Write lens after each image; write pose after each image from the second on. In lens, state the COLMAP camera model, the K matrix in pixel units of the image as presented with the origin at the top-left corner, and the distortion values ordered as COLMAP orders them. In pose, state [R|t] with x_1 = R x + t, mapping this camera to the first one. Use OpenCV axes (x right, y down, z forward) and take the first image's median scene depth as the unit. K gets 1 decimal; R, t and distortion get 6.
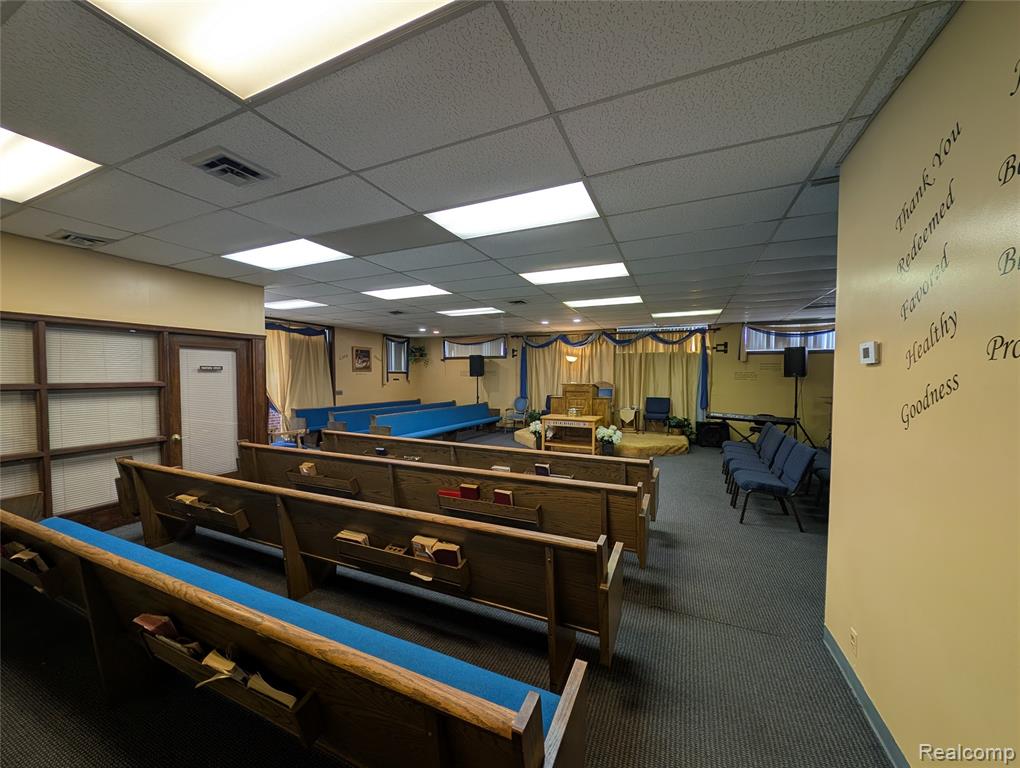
lens RADIAL K [[383.6, 0, 507.2], [0, 383.6, 388.7], [0, 0, 1]] dist [0.002660, -0.000806]
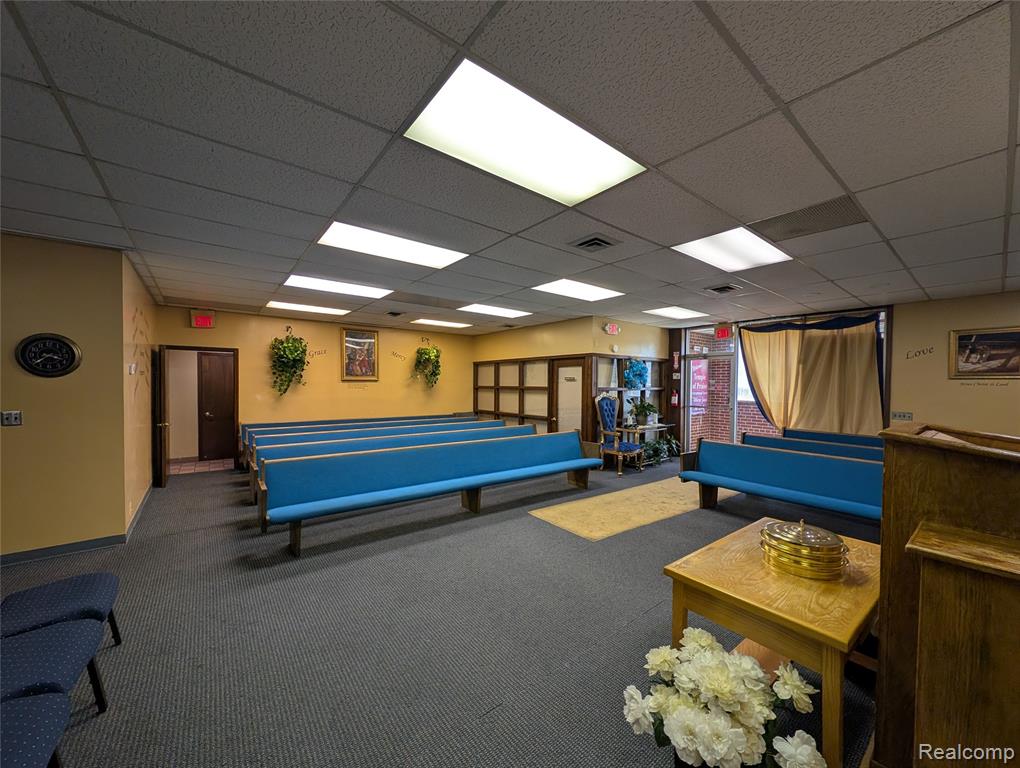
lens RADIAL K [[383.6, 0, 506.6], [0, 383.6, 391.6], [0, 0, 1]] dist [0.002660, -0.000806]
pose [[-0.466619, 0.015812, -0.884317, 0.393402], [-0.039035, 0.998498, 0.038451, -0.027880], [0.883597, 0.052462, -0.465300, 0.821832]]
